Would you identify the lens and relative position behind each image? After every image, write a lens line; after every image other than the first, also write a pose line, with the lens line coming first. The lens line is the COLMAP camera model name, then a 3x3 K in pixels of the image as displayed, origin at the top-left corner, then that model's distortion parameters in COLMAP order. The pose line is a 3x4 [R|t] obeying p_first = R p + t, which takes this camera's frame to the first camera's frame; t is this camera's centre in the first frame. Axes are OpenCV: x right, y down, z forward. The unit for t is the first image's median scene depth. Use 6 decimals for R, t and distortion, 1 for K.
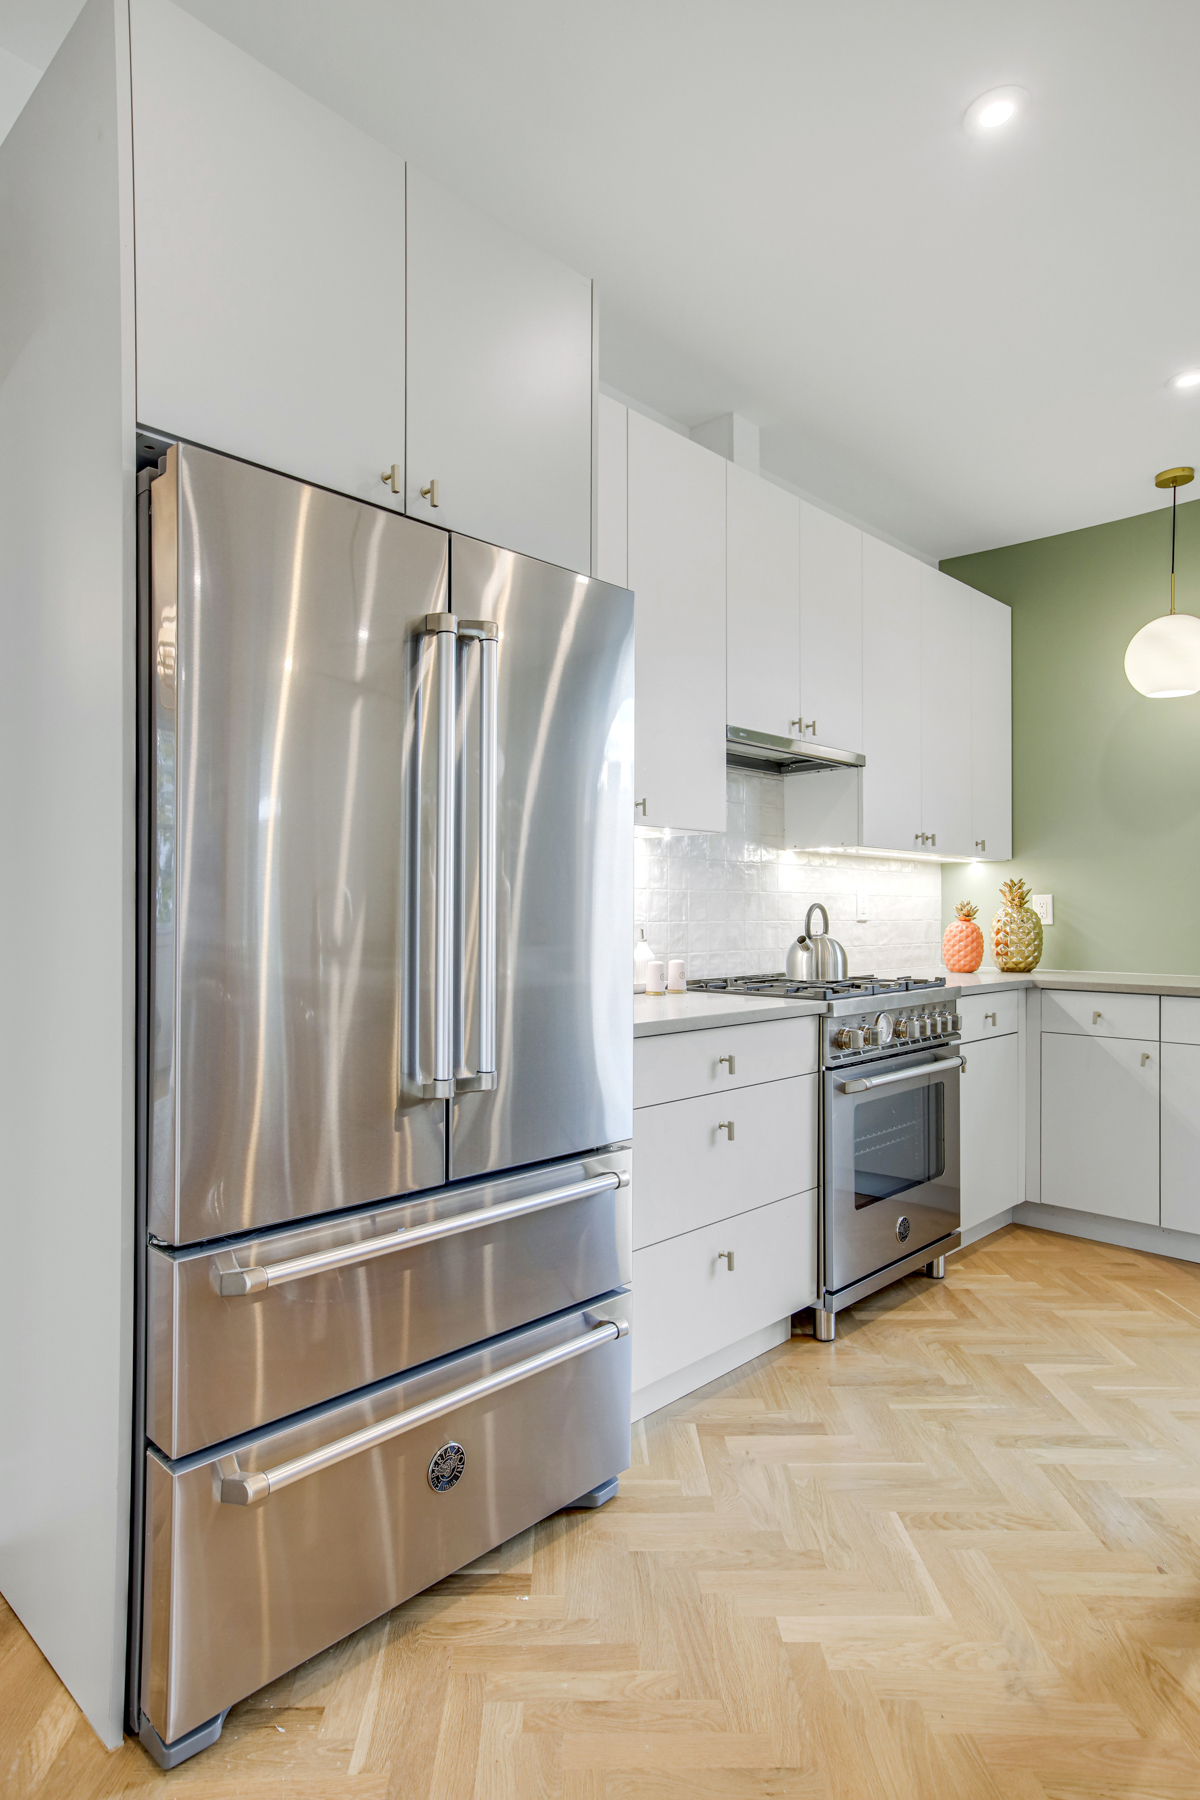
lens RADIAL K [[1019.1, 0, 563.8], [0, 1019.1, 917.0], [0, 0, 1]] dist [-0.000382, -0.000029]
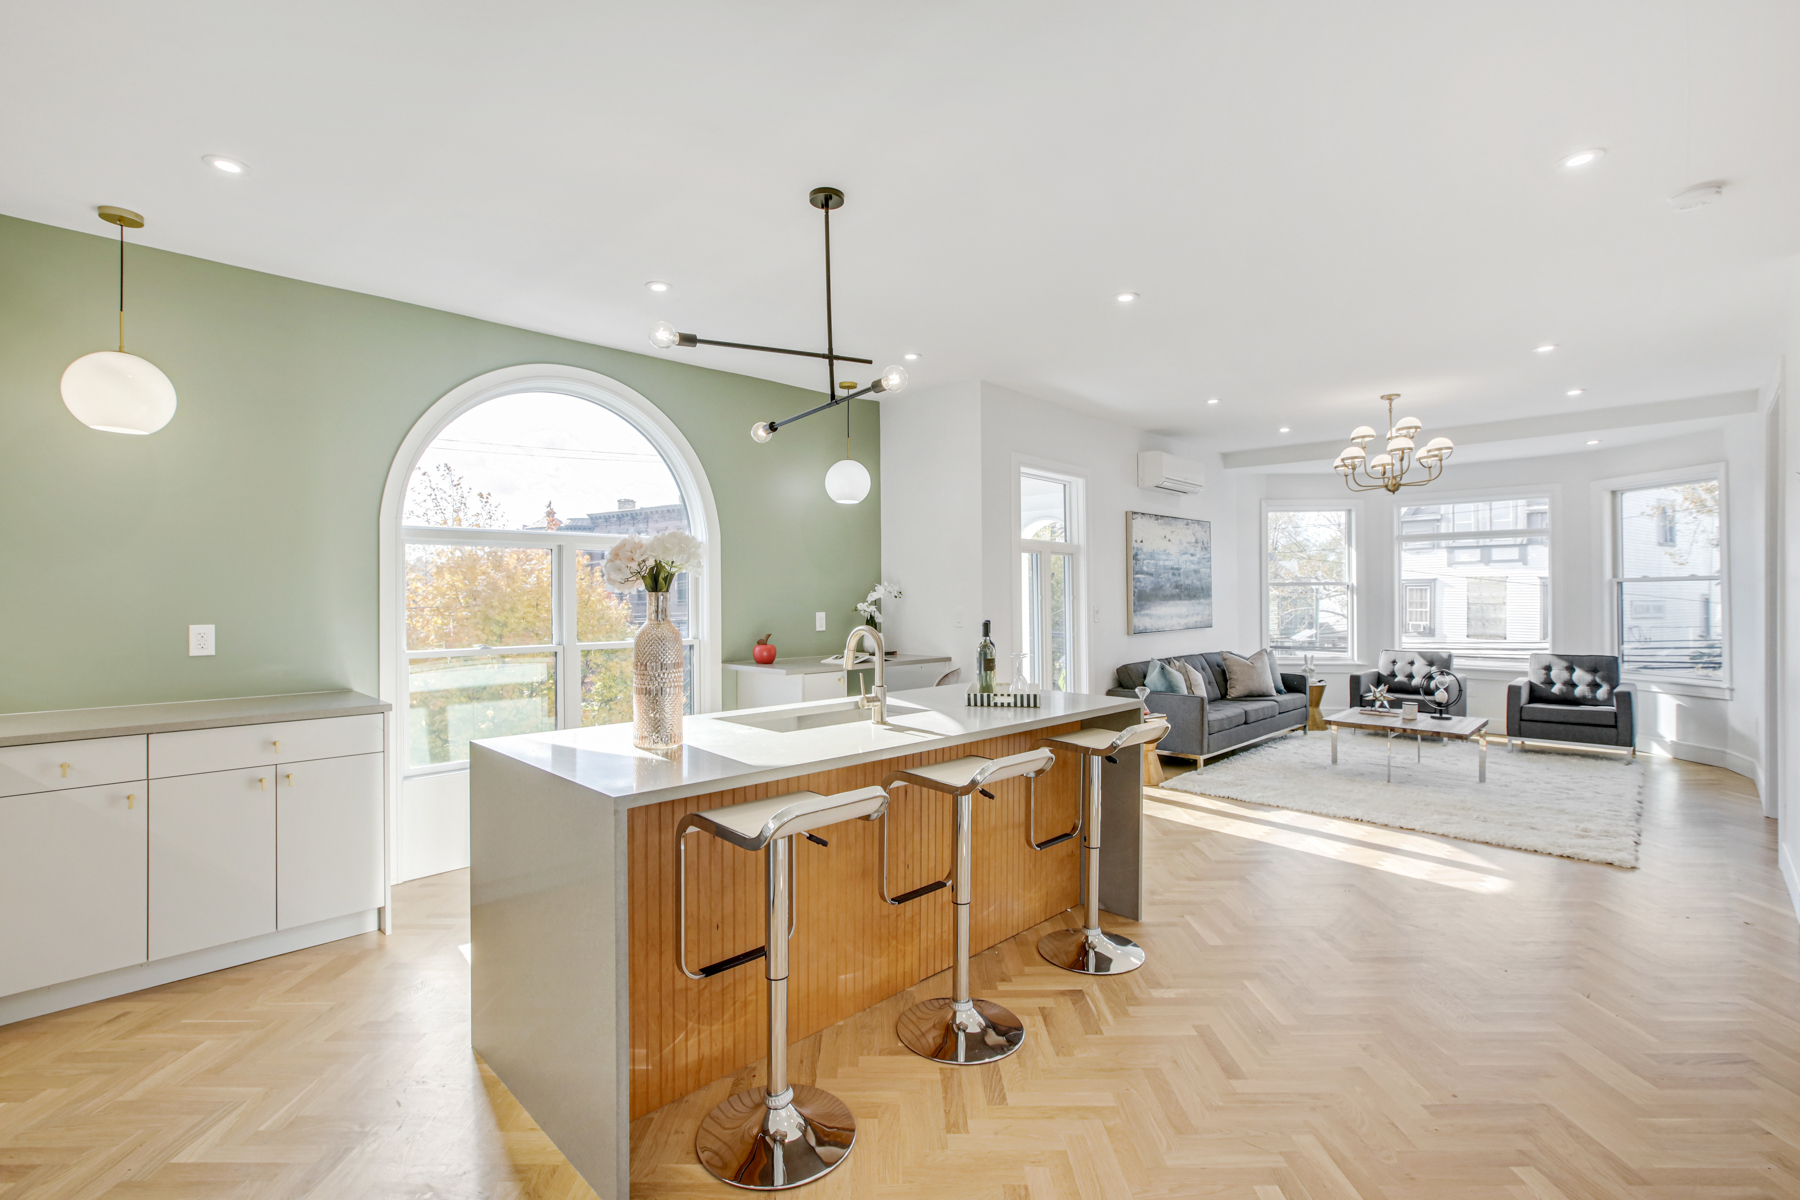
lens RADIAL K [[819.5, 0, 889.5], [0, 819.5, 596.3], [0, 0, 1]] dist [-0.032028, 0.015632]
pose [[-0.018887, -0.002414, 0.999819, -0.242029], [0.003104, 0.999992, 0.002474, -0.063028], [-0.999817, 0.003150, -0.018880, 0.292640]]
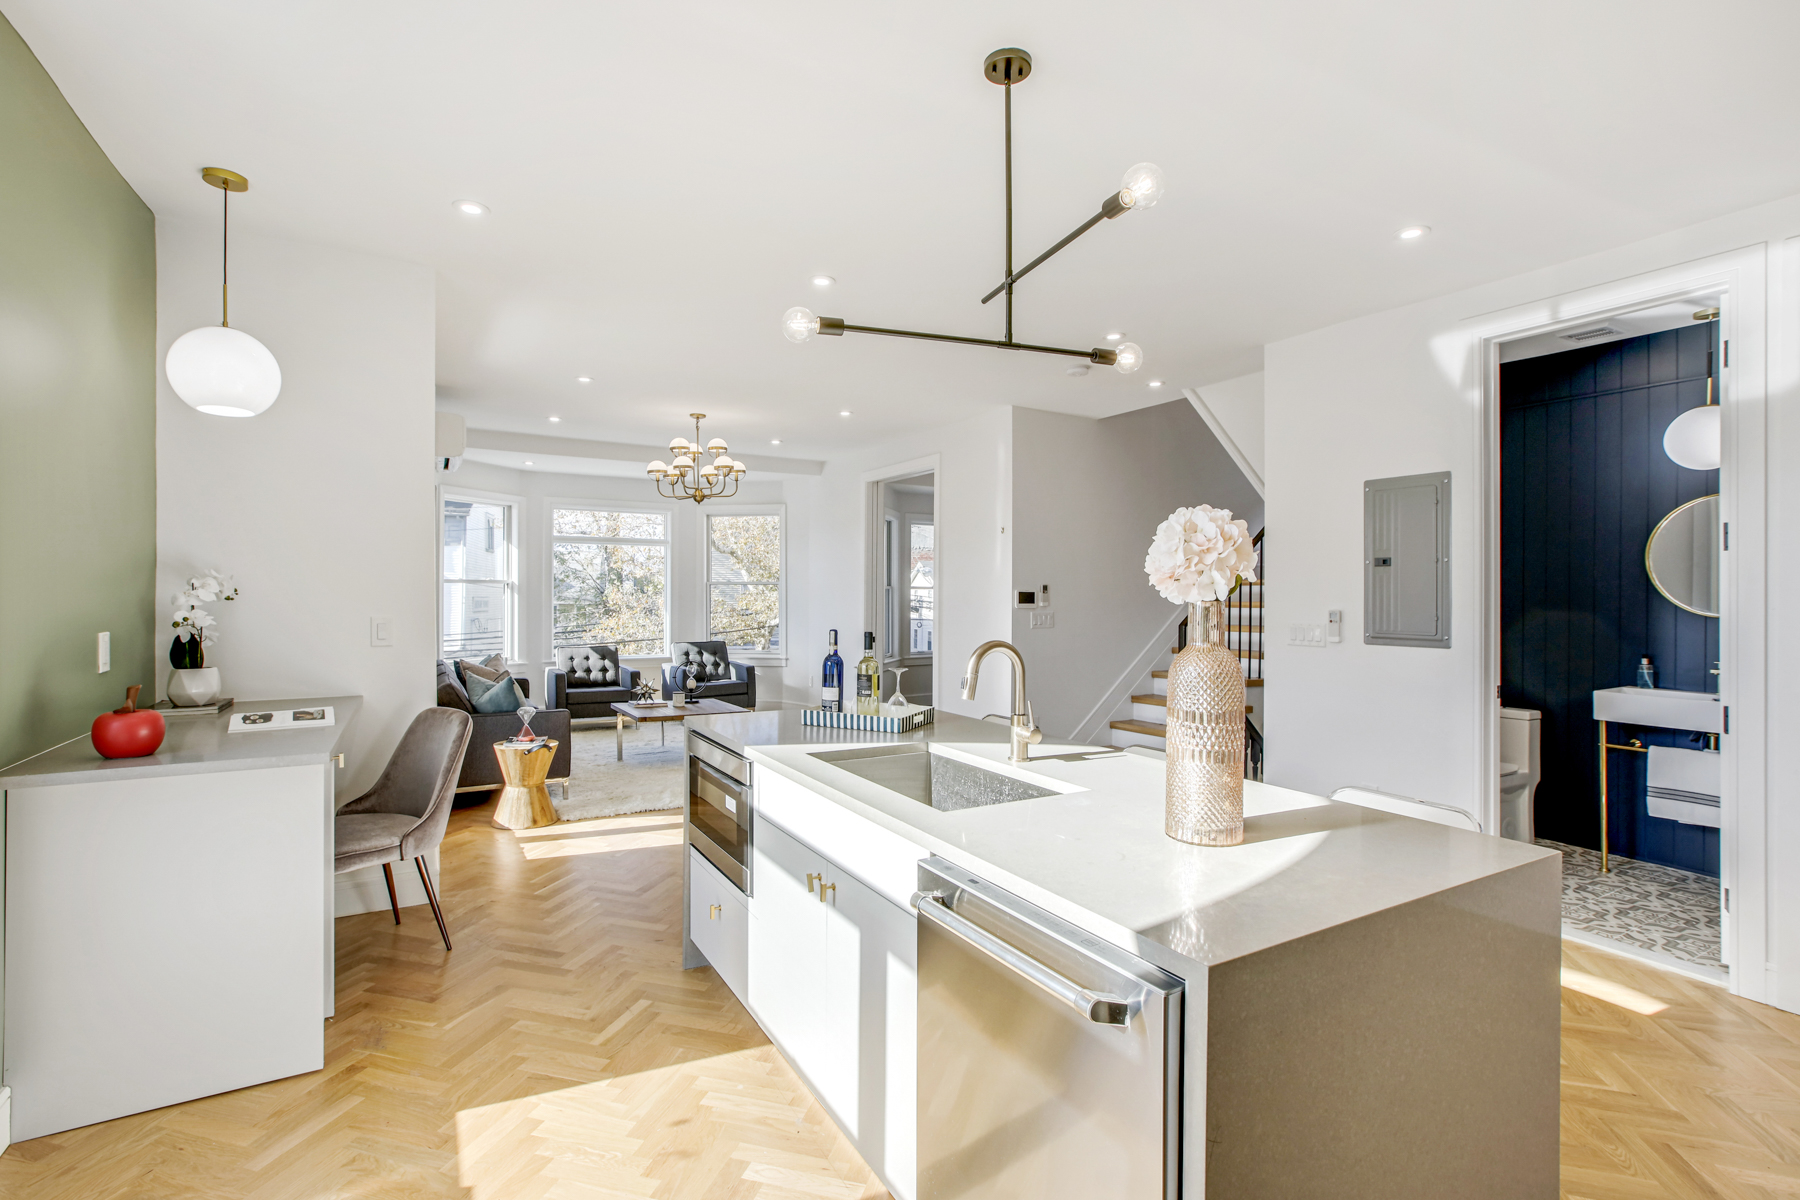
lens RADIAL K [[819.5, 0, 866.2], [0, 819.5, 595.4], [0, 0, 1]] dist [-0.032028, 0.015632]
pose [[-0.962644, -0.006730, 0.270686, 0.587424], [-0.005935, 0.999975, 0.003758, -0.067721], [-0.270705, 0.002011, -0.962660, 0.957397]]
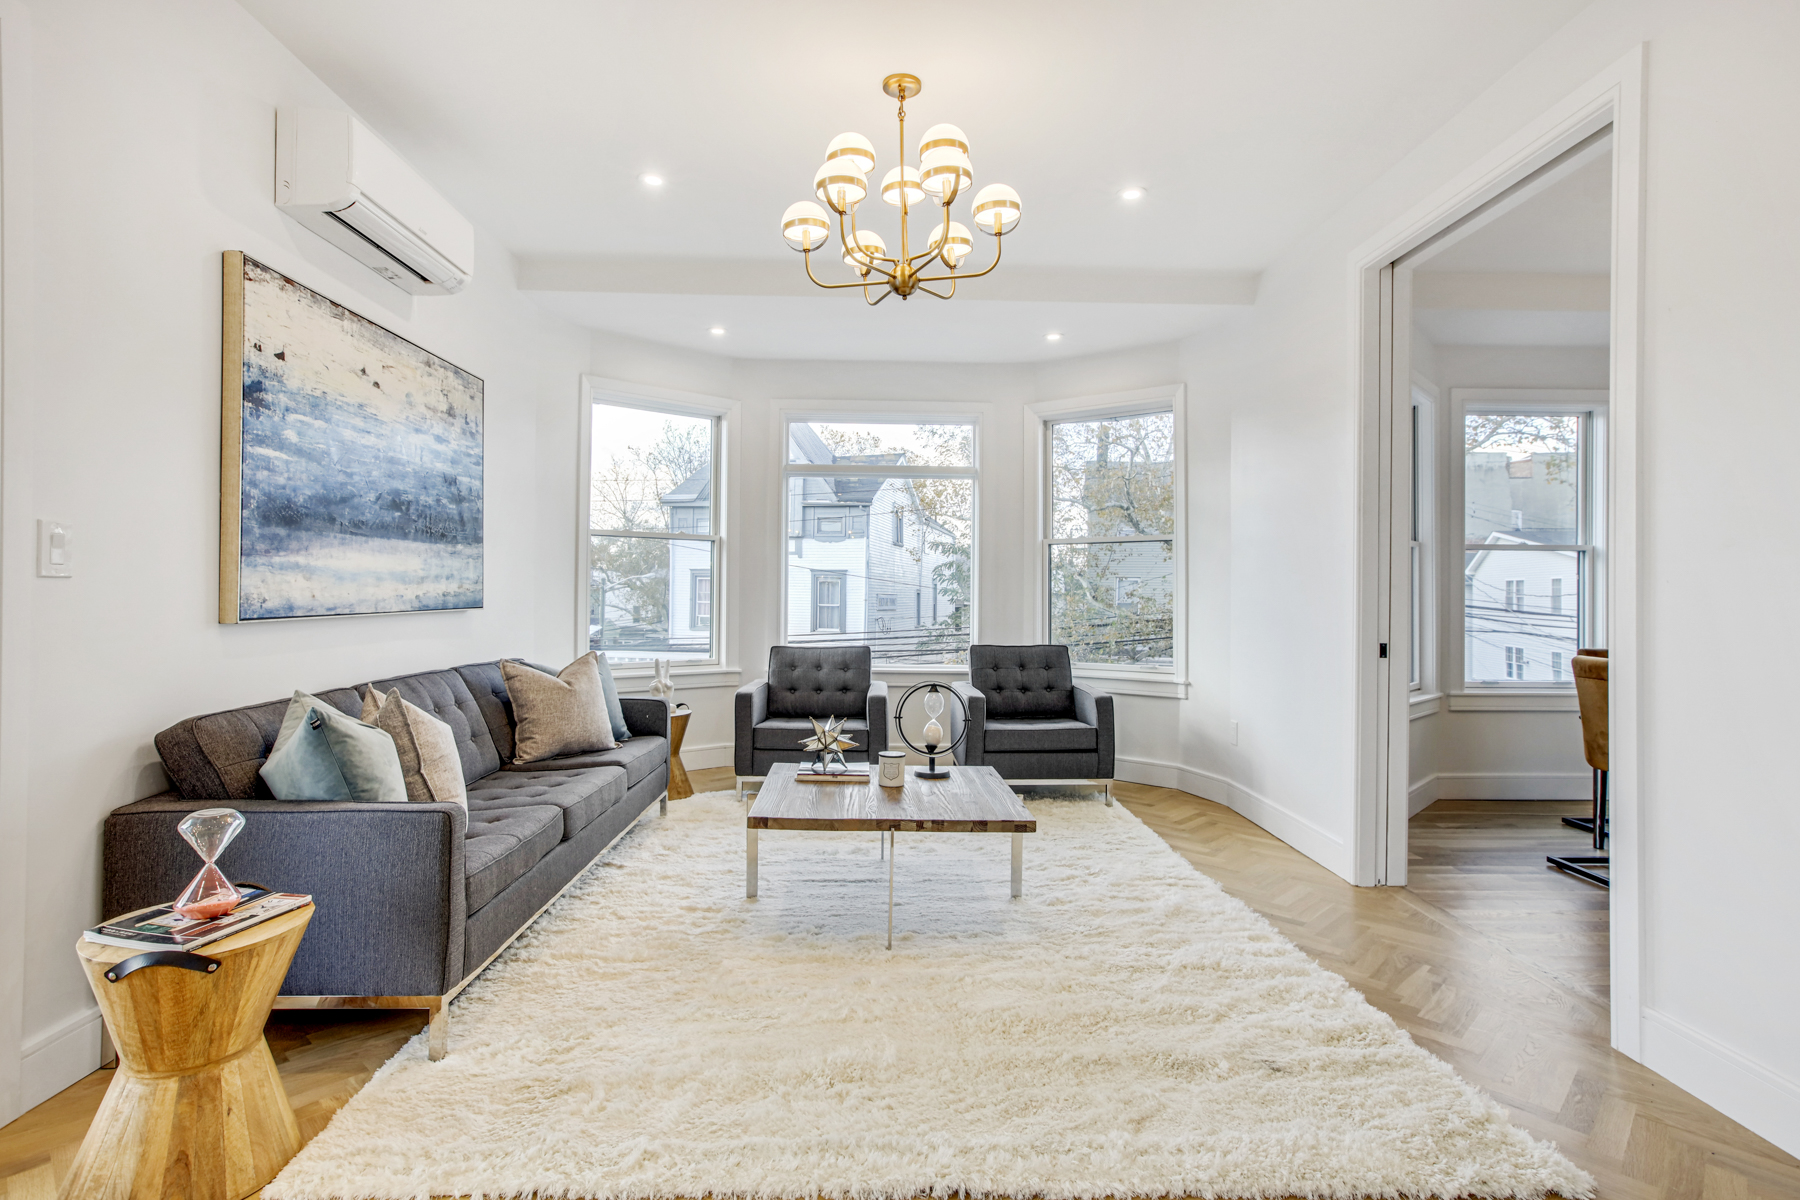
lens RADIAL K [[903.9, 0, 882.8], [0, 903.9, 577.8], [0, 0, 1]] dist [-0.019524, 0.016476]
pose [[-0.723367, 0.001867, 0.690461, 0.919606], [-0.012143, 0.999807, -0.015425, 0.008997], [-0.690357, -0.019542, -0.723205, -0.197661]]
